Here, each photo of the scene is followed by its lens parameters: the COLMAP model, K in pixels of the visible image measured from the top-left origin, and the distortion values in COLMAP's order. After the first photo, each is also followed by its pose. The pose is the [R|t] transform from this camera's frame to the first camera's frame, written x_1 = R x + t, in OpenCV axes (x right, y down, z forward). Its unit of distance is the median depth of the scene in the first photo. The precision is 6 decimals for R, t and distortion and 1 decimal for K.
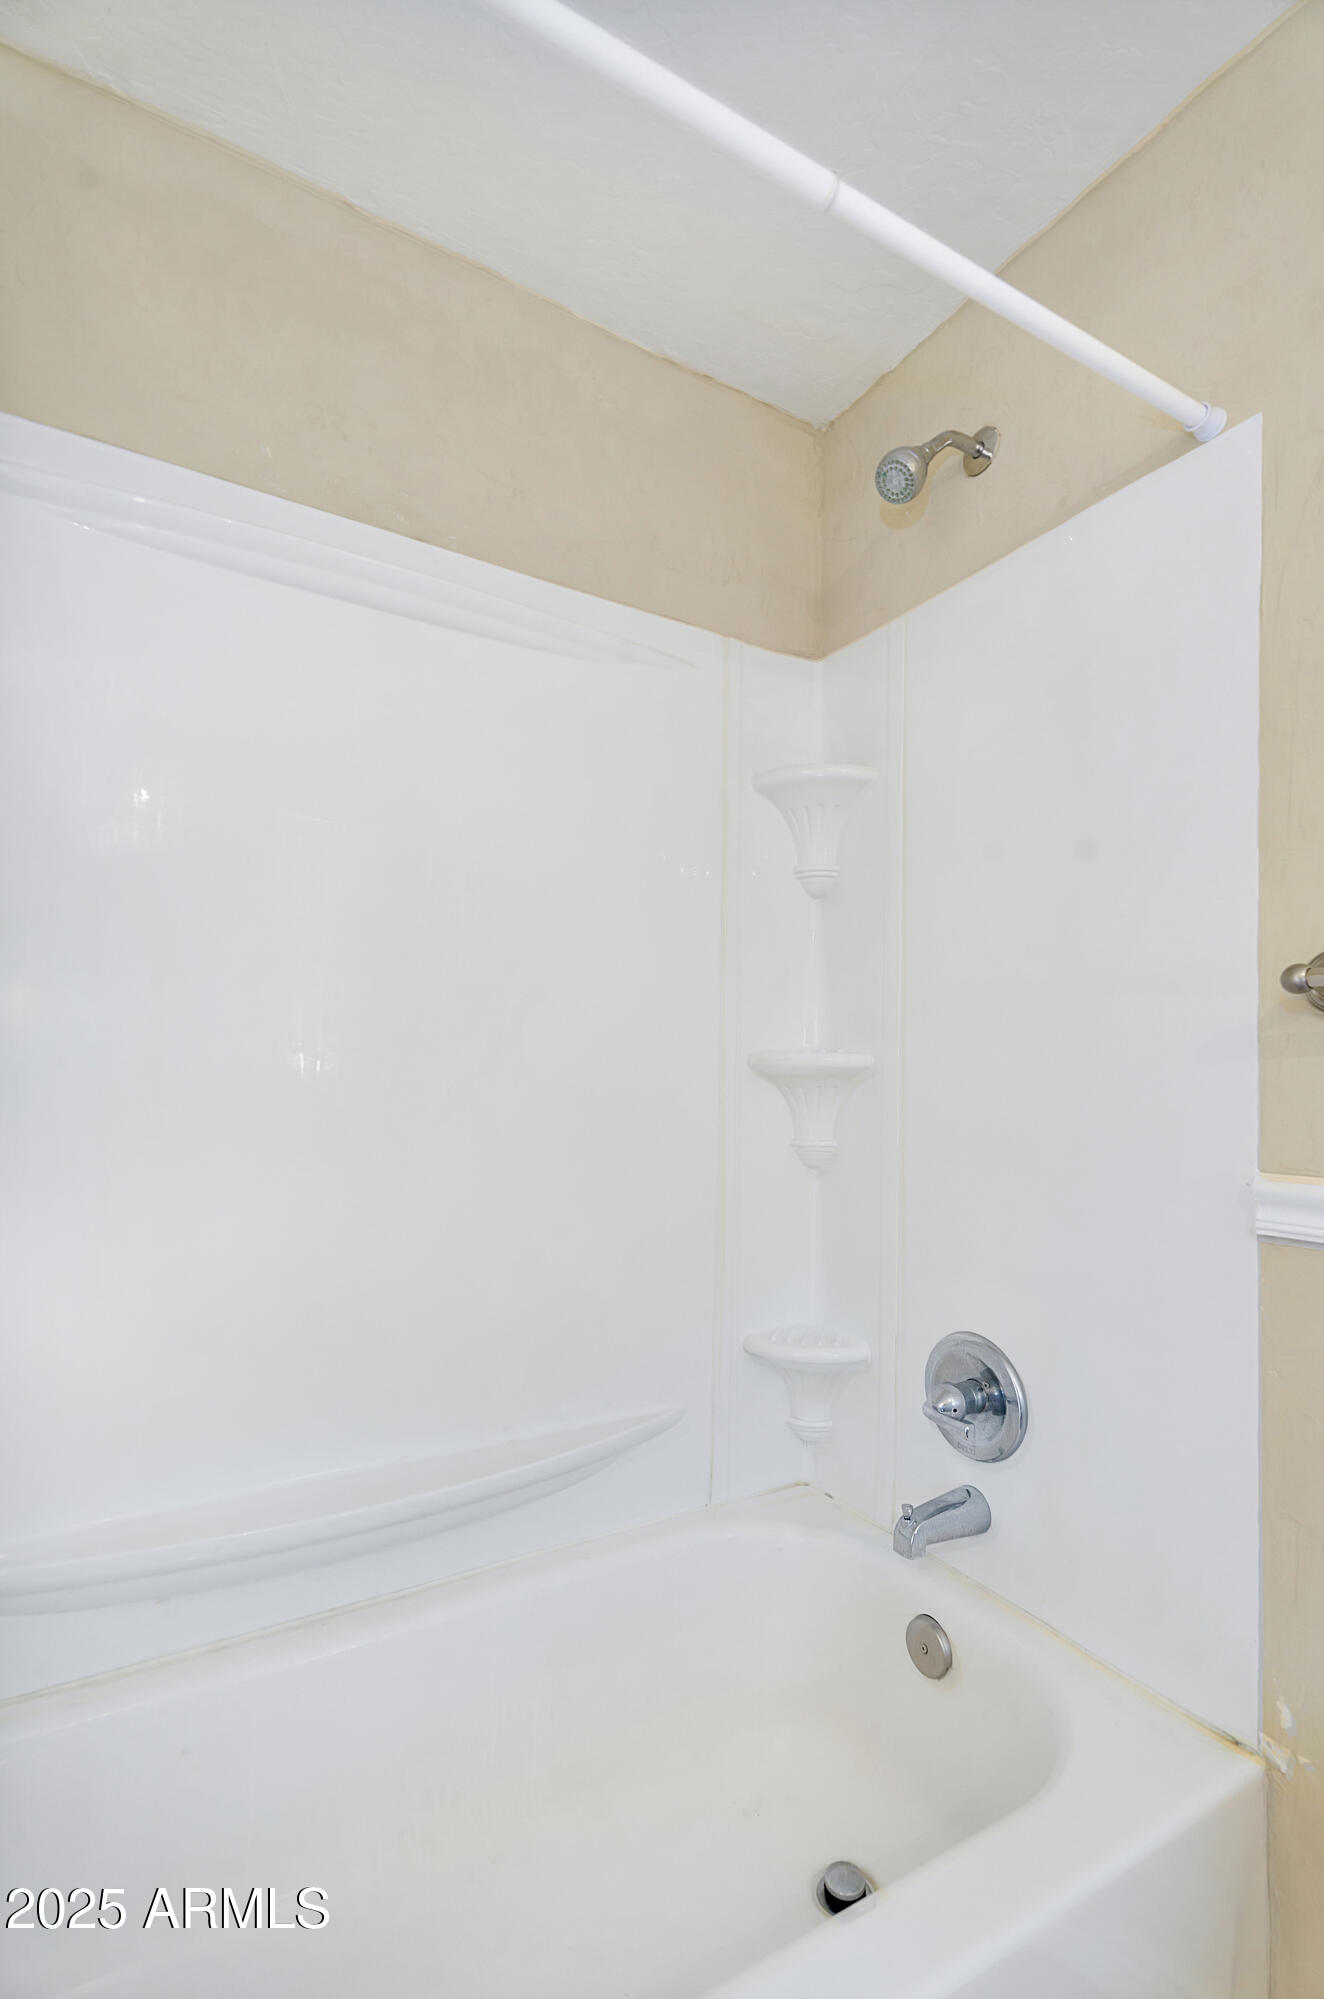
lens RADIAL K [[909.2, 0, 664.6], [0, 909.2, 1049.4], [0, 0, 1]] dist [-0.014669, 0.029482]
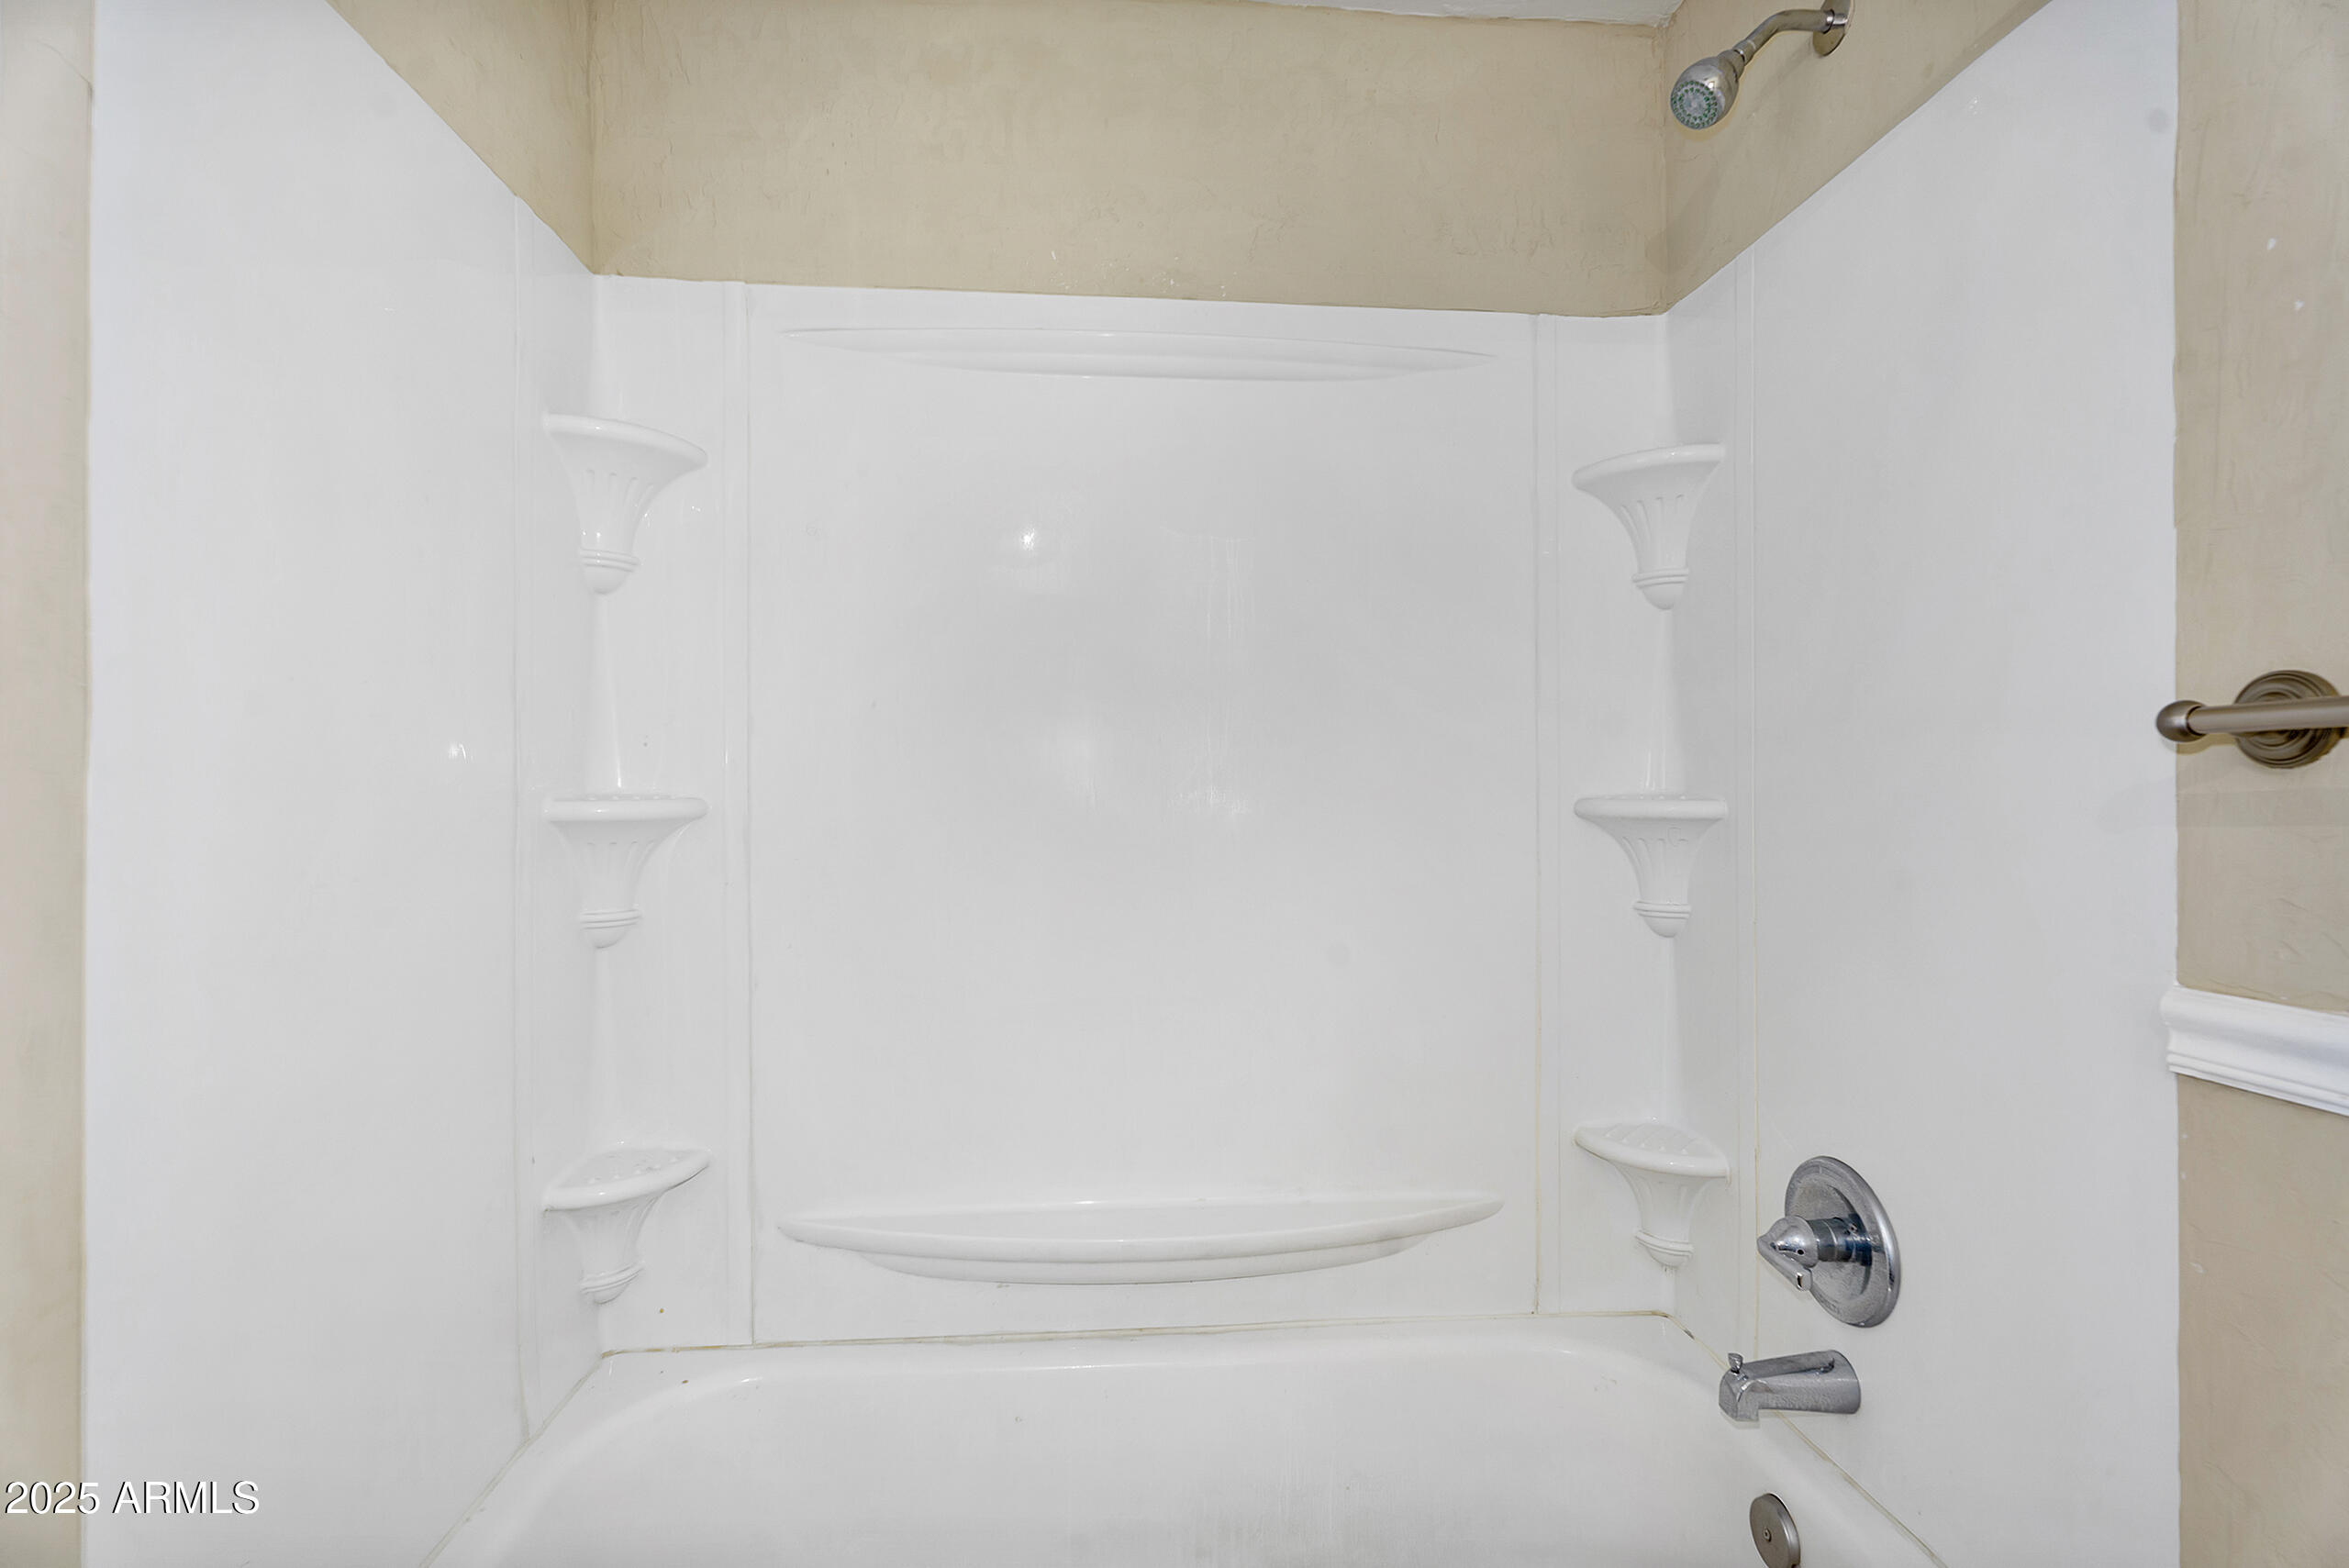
lens RADIAL K [[1065.7, 0, 1164.4], [0, 1065.7, 788.3], [0, 0, 1]] dist [0.004218, 0.000240]
pose [[0.886007, -0.015943, -0.463398, 0.260938], [0.027779, 0.999439, 0.018728, -0.043735], [0.462840, -0.029466, 0.885952, -0.082053]]
